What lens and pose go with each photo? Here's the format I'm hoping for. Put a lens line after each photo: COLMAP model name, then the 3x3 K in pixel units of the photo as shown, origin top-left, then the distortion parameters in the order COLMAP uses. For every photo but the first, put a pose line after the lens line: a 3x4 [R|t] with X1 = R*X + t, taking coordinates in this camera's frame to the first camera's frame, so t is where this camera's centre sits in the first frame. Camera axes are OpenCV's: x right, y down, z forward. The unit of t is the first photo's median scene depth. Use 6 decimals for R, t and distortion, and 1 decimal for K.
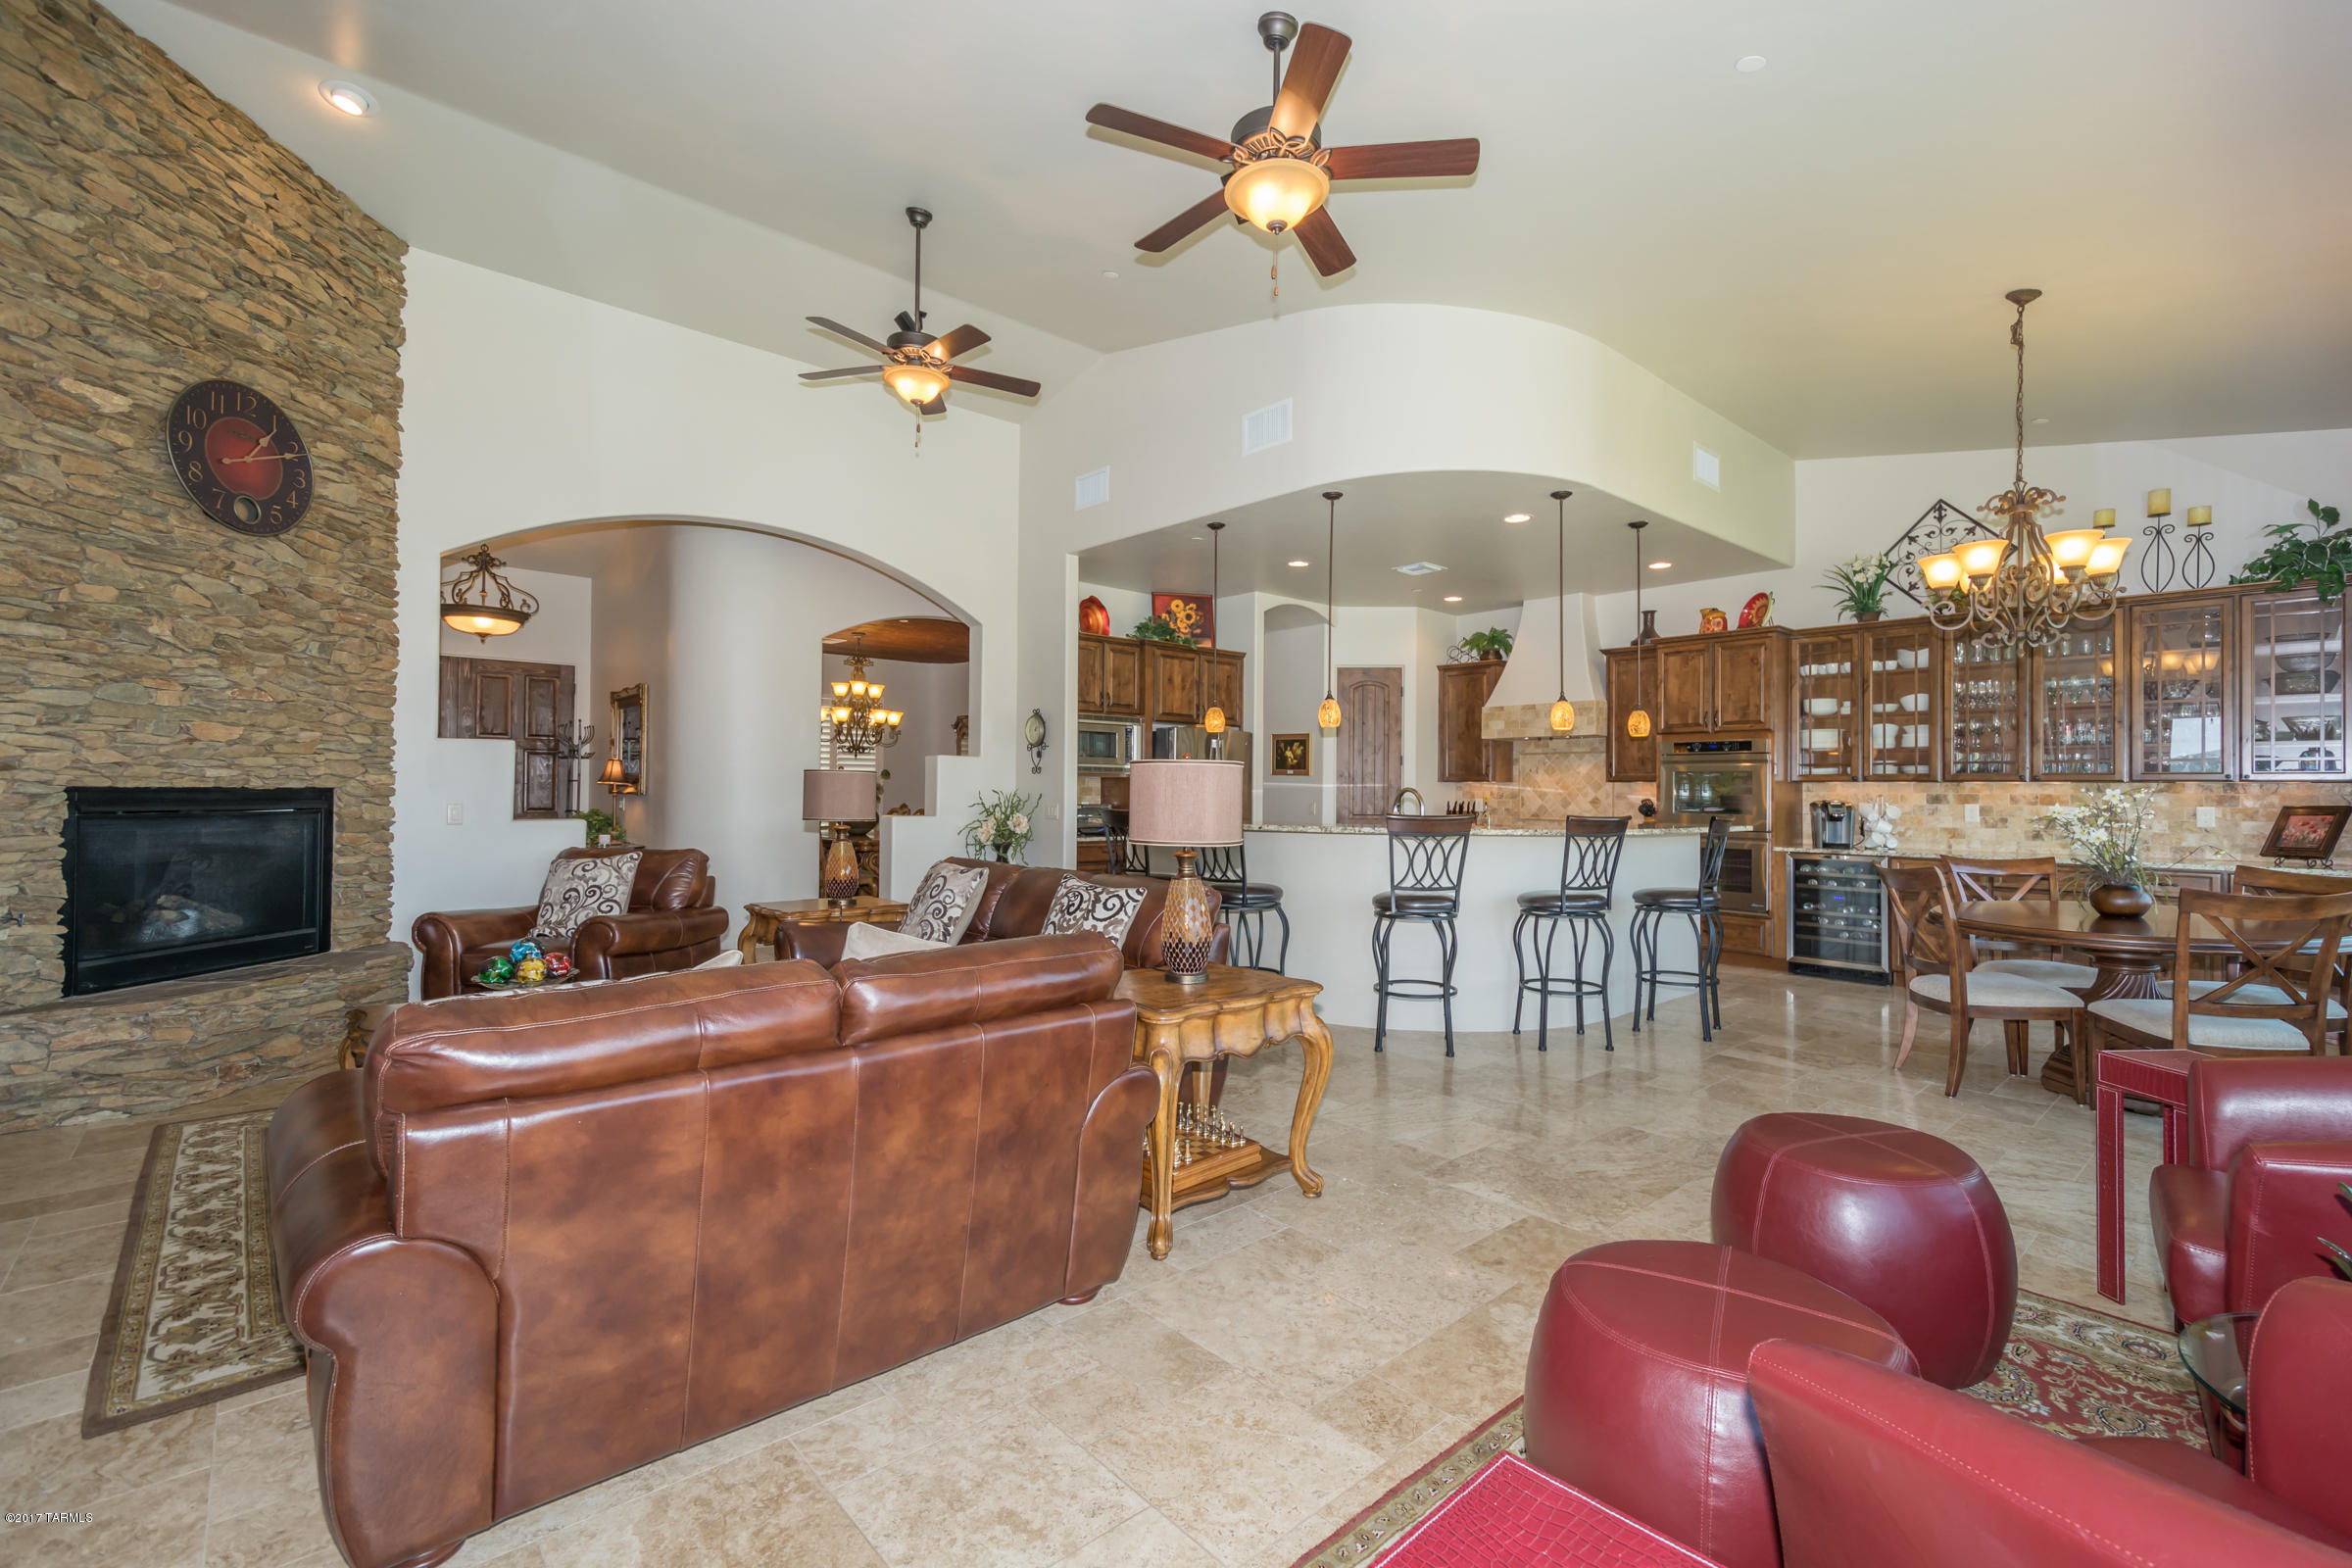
lens RADIAL K [[1011.1, 0, 1194.1], [0, 1011.1, 783.3], [0, 0, 1]] dist [0.006954, -0.000202]
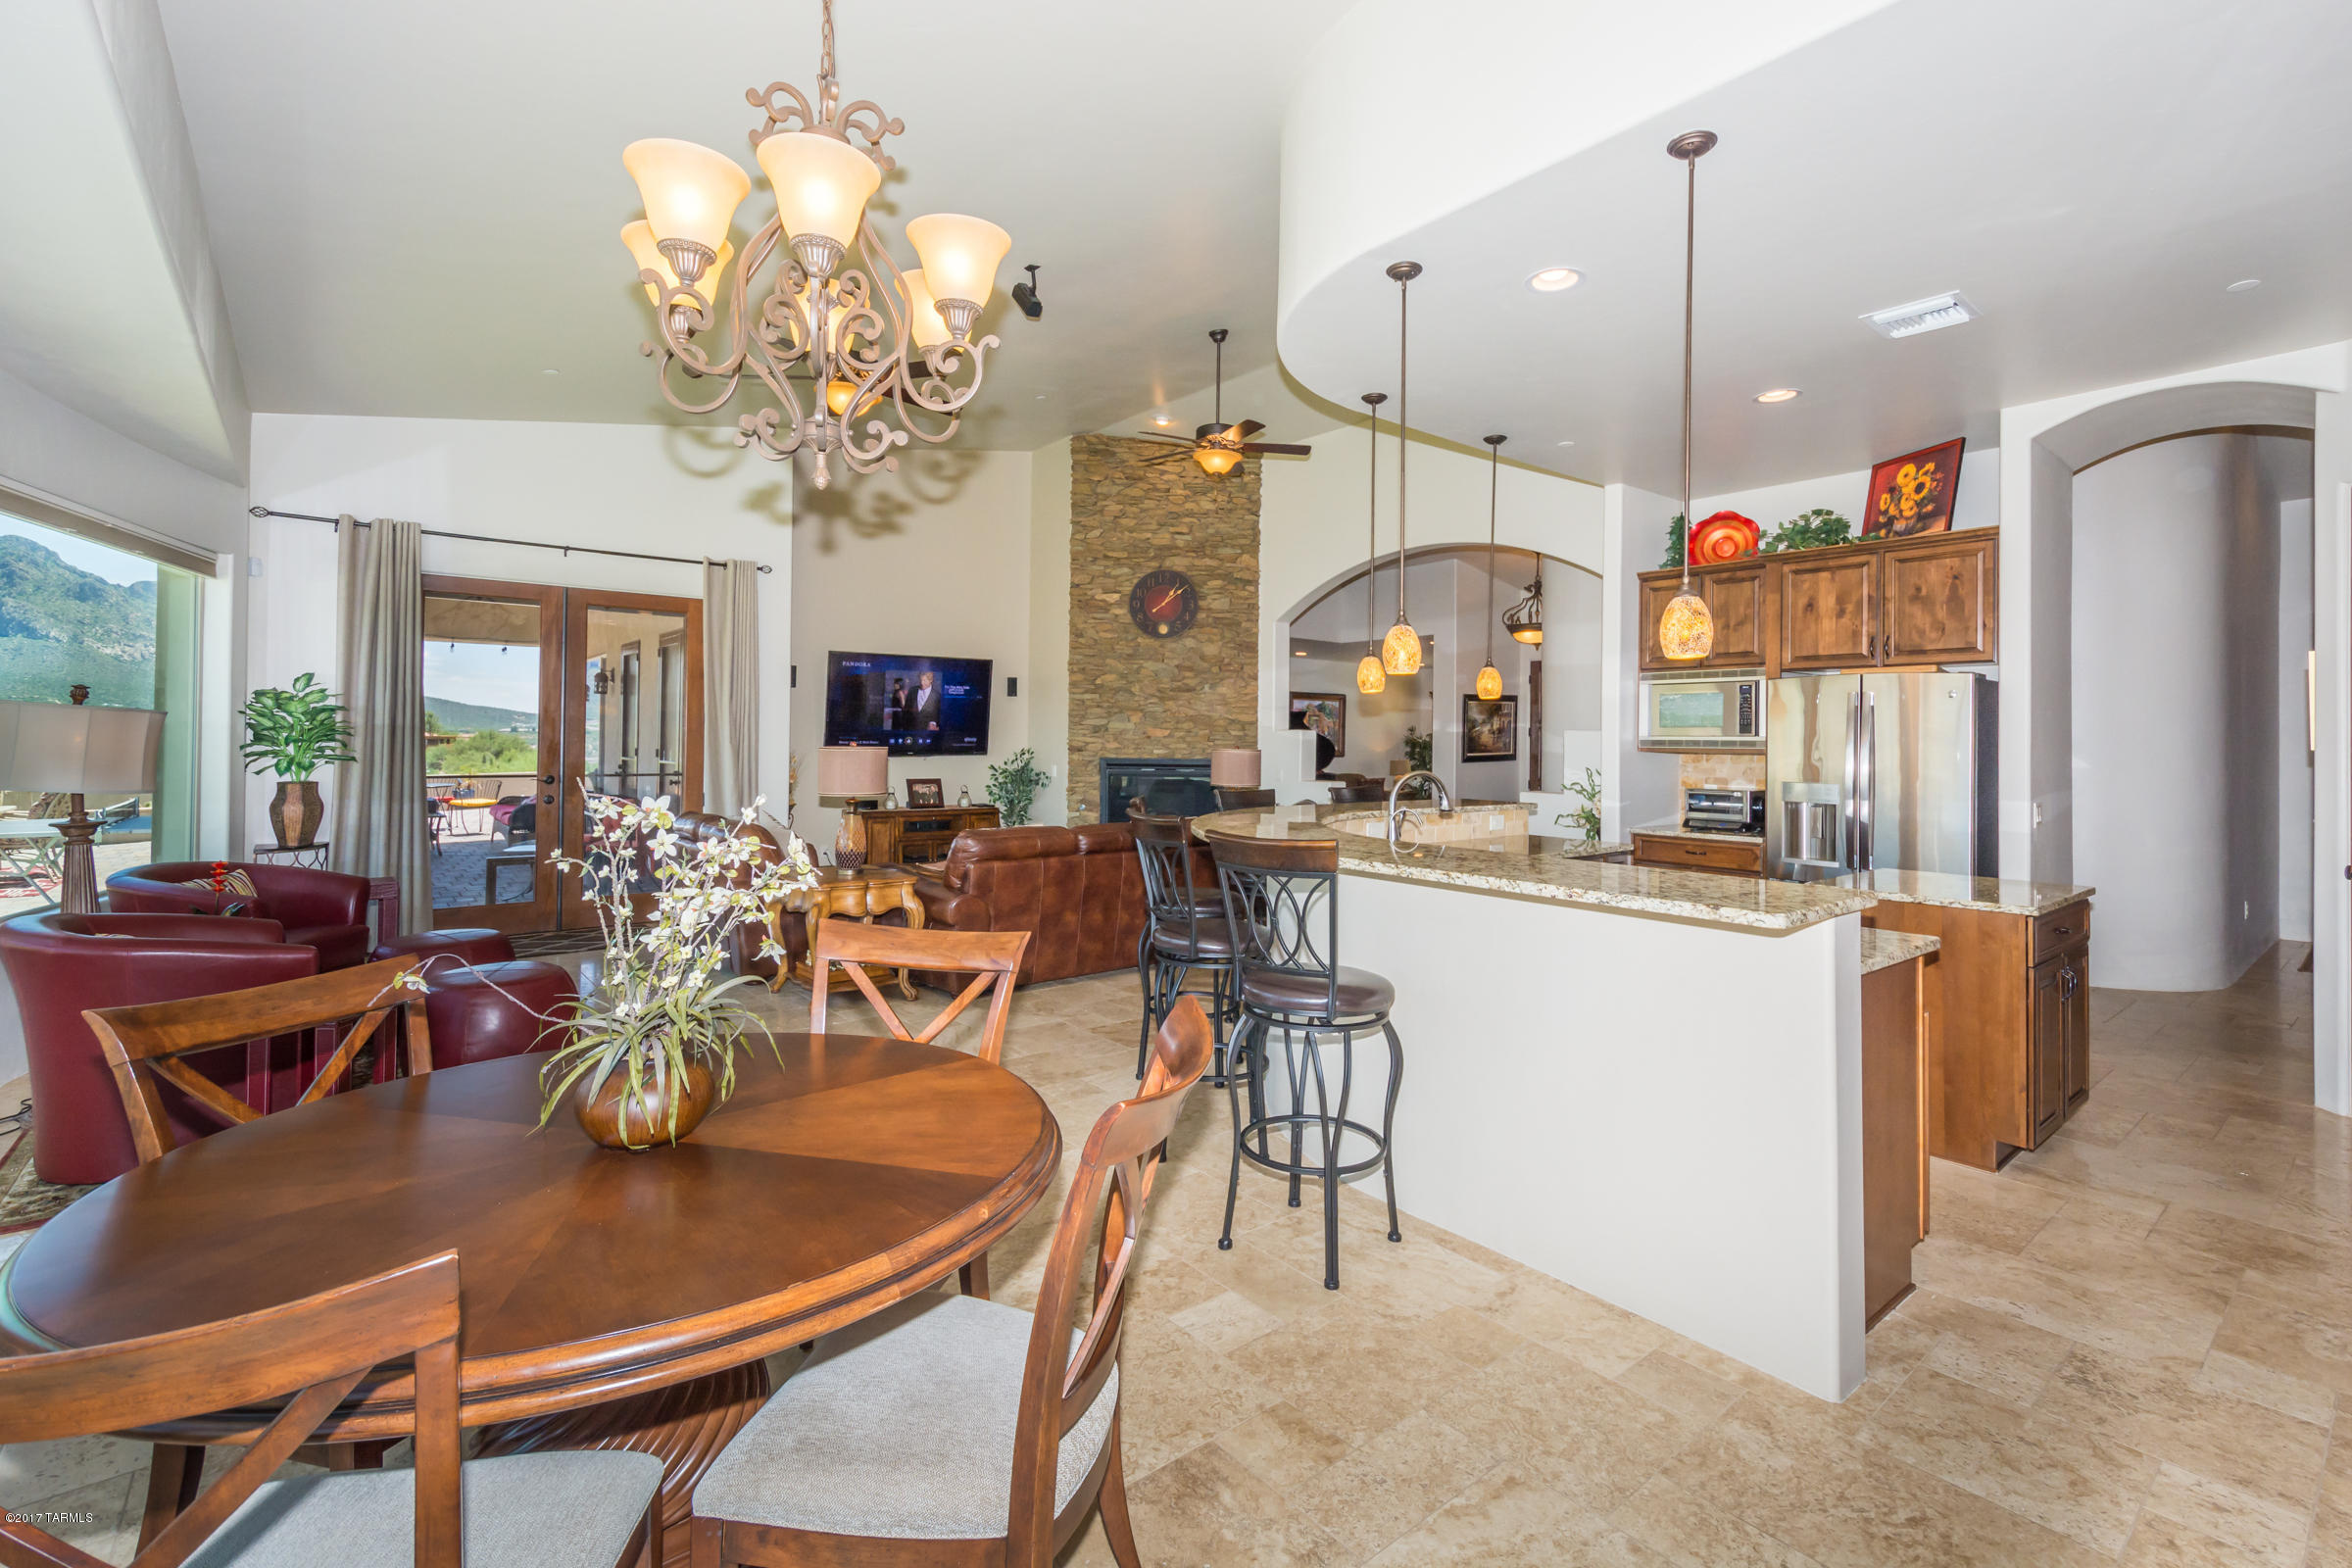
lens RADIAL K [[1033.7, 0, 1202.2], [0, 1033.7, 728.3], [0, 0, 1]] dist [0.027683, -0.013412]
pose [[-0.030309, -0.023341, -0.999268, 0.779302], [-0.004081, 0.999722, -0.023228, -0.005713], [0.999532, 0.003374, -0.030395, 0.732947]]
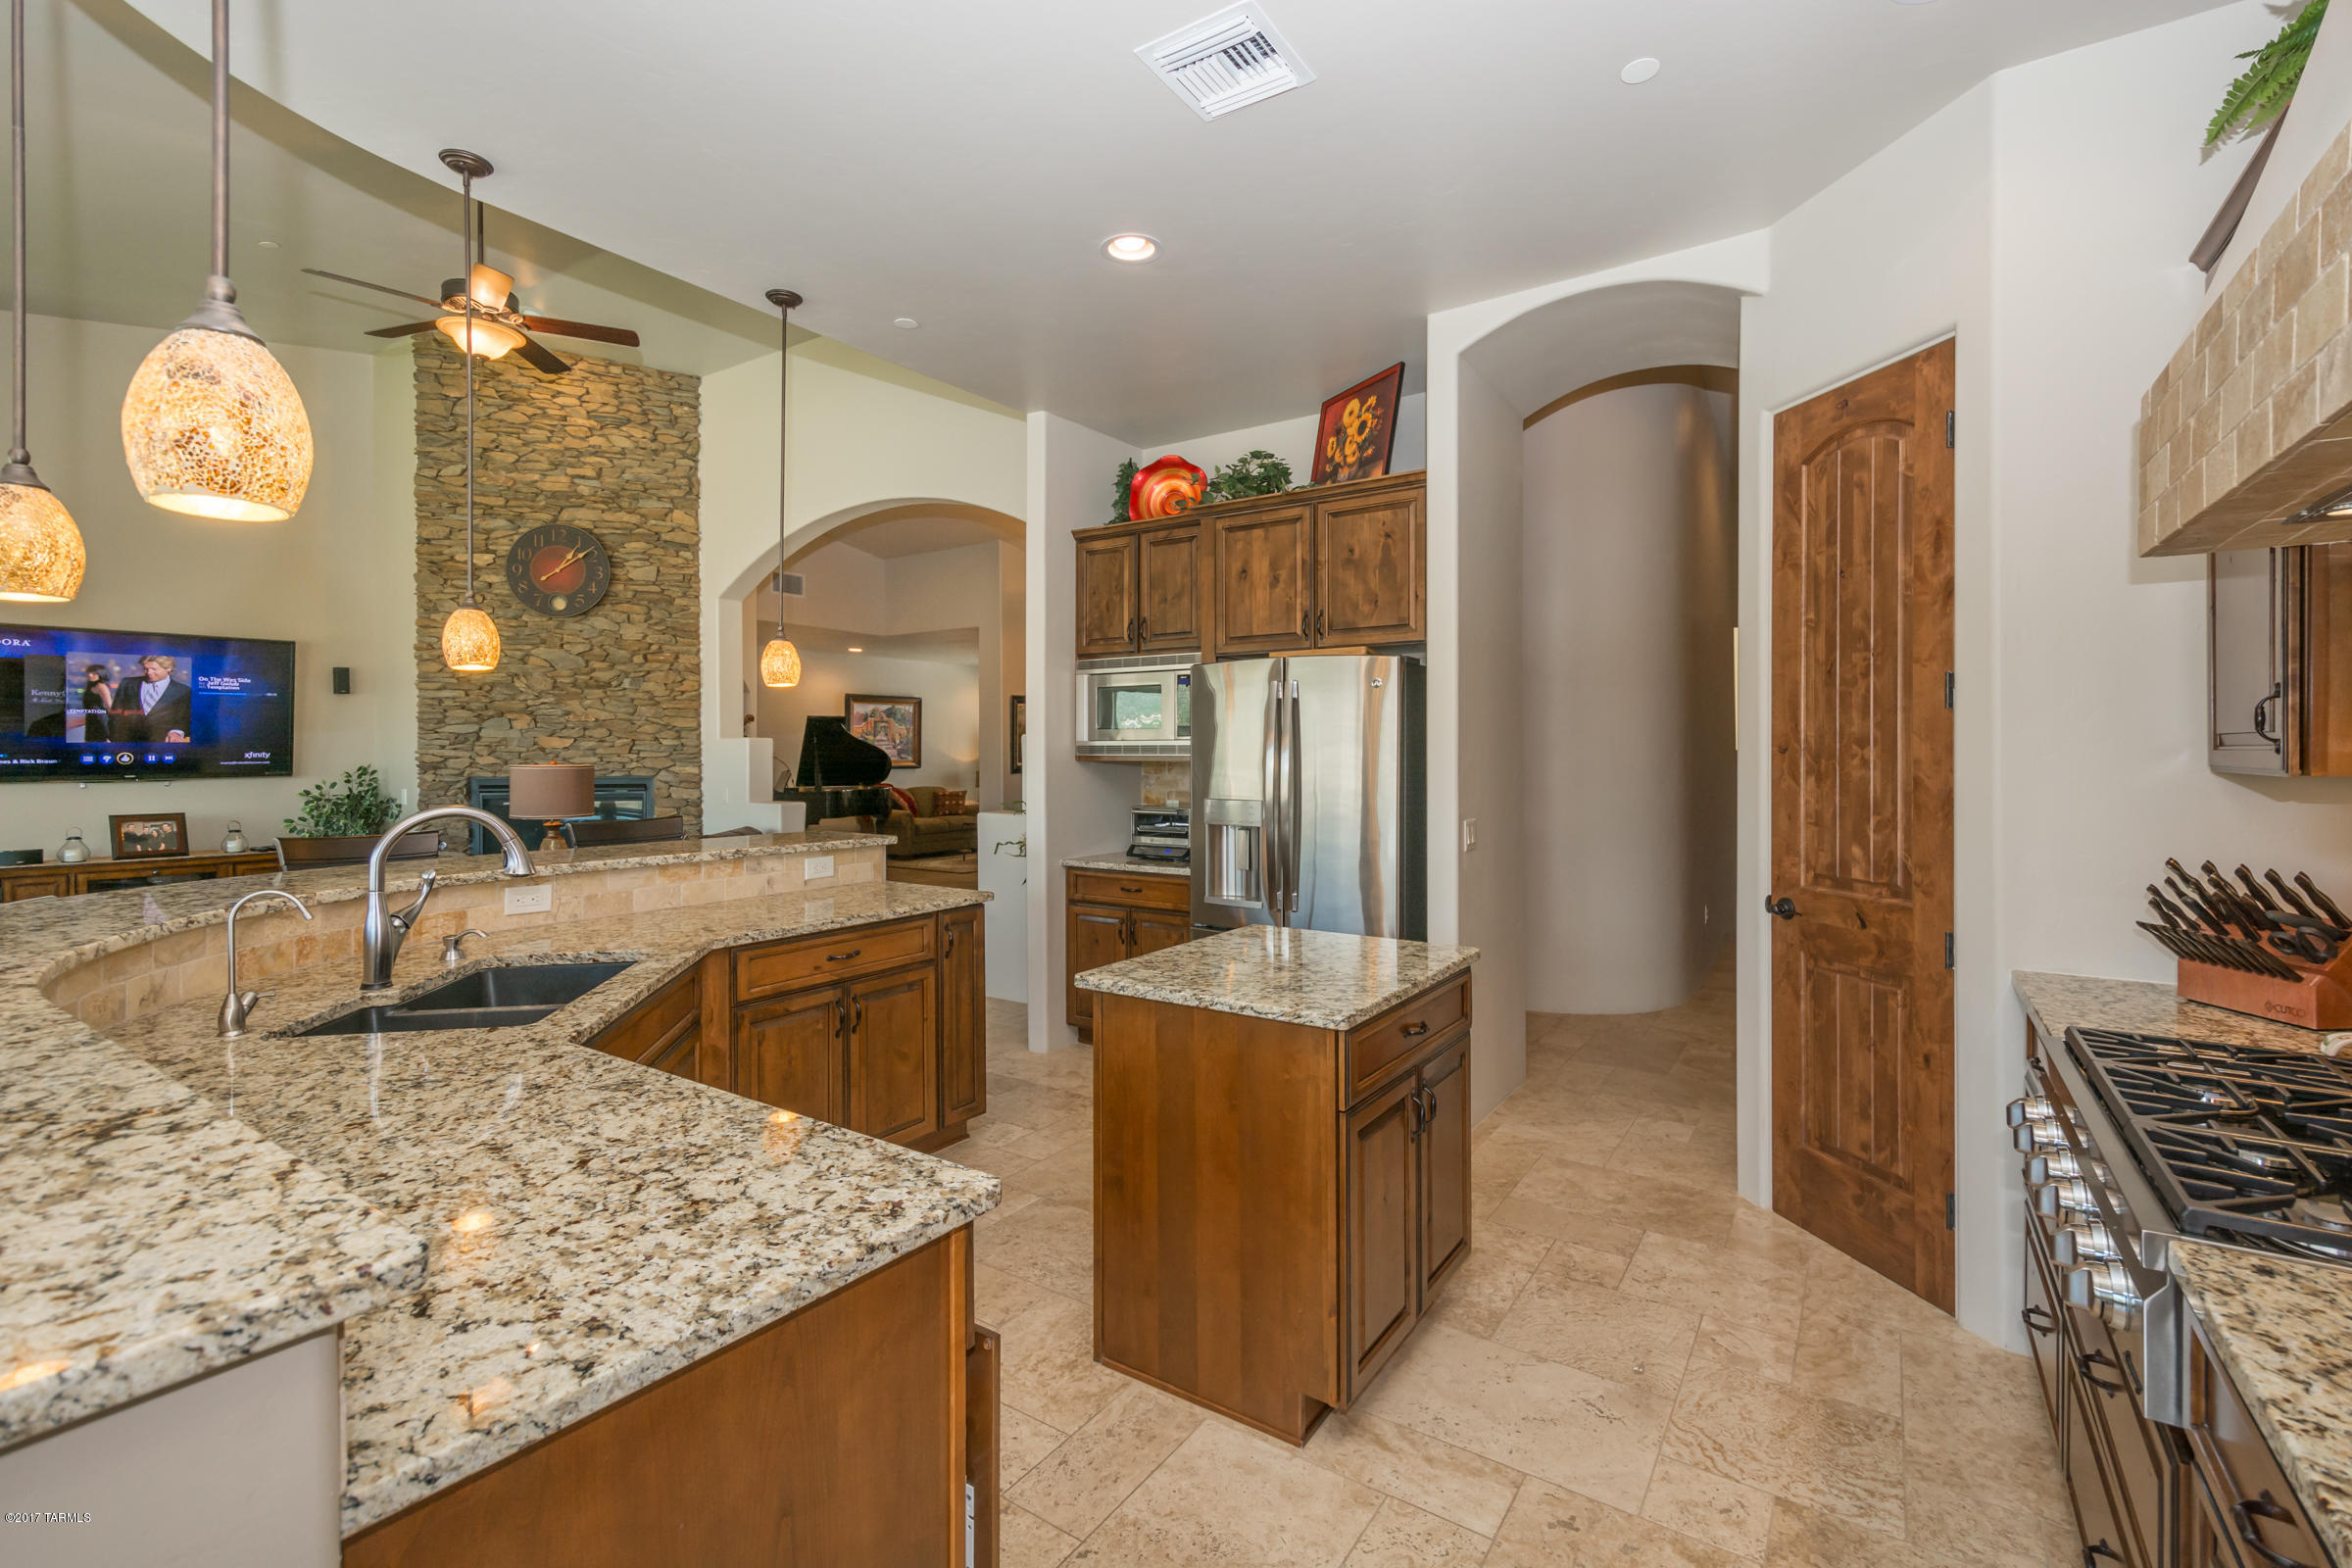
lens RADIAL K [[1023.9, 0, 1187.8], [0, 1023.9, 755.4], [0, 0, 1]] dist [0.009311, -0.000194]
pose [[0.253776, -0.006785, -0.967239, 0.553930], [0.010485, 0.999936, -0.004263, -0.008042], [0.967206, -0.009060, 0.253831, 0.984174]]
